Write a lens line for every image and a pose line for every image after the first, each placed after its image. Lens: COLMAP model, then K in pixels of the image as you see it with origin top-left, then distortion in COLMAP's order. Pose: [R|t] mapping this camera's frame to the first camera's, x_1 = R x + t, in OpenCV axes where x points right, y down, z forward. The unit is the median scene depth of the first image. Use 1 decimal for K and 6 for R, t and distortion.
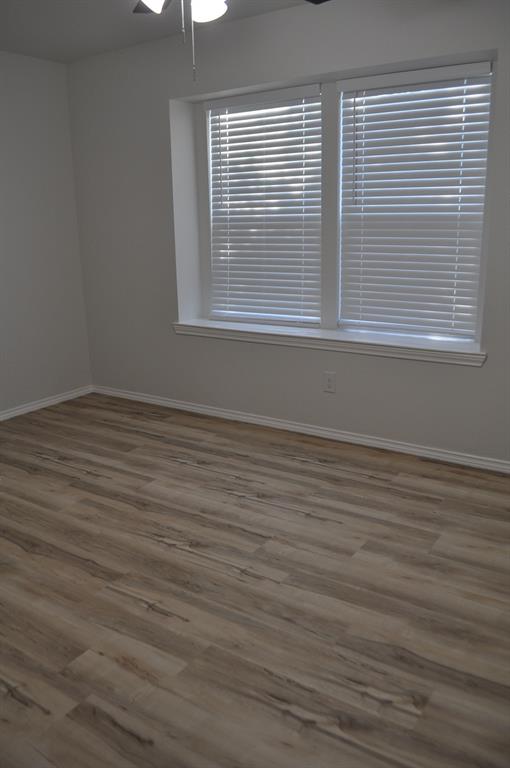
lens RADIAL K [[614.5, 0, 263.3], [0, 614.5, 388.9], [0, 0, 1]] dist [-0.082457, 0.012368]
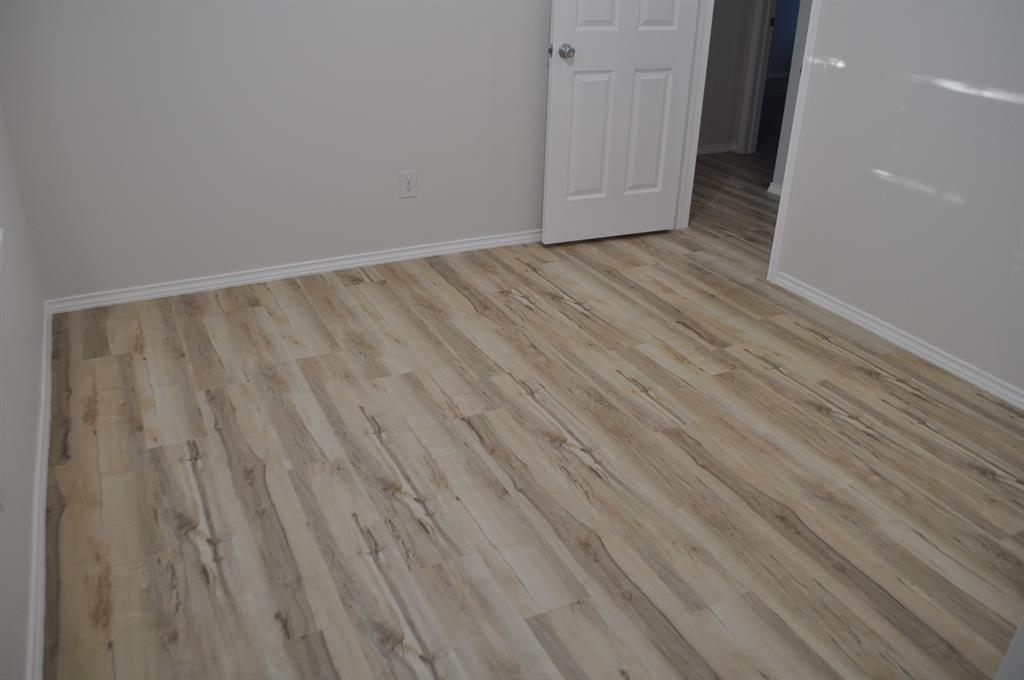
lens RADIAL K [[819.4, 0, 497.5], [0, 819.4, 353.7], [0, 0, 1]] dist [-0.082457, 0.012368]
pose [[-0.855663, -0.230520, 0.463359, -0.444583], [0.136808, 0.762722, 0.632090, -0.419277], [-0.499124, 0.604247, -0.621096, 1.465952]]
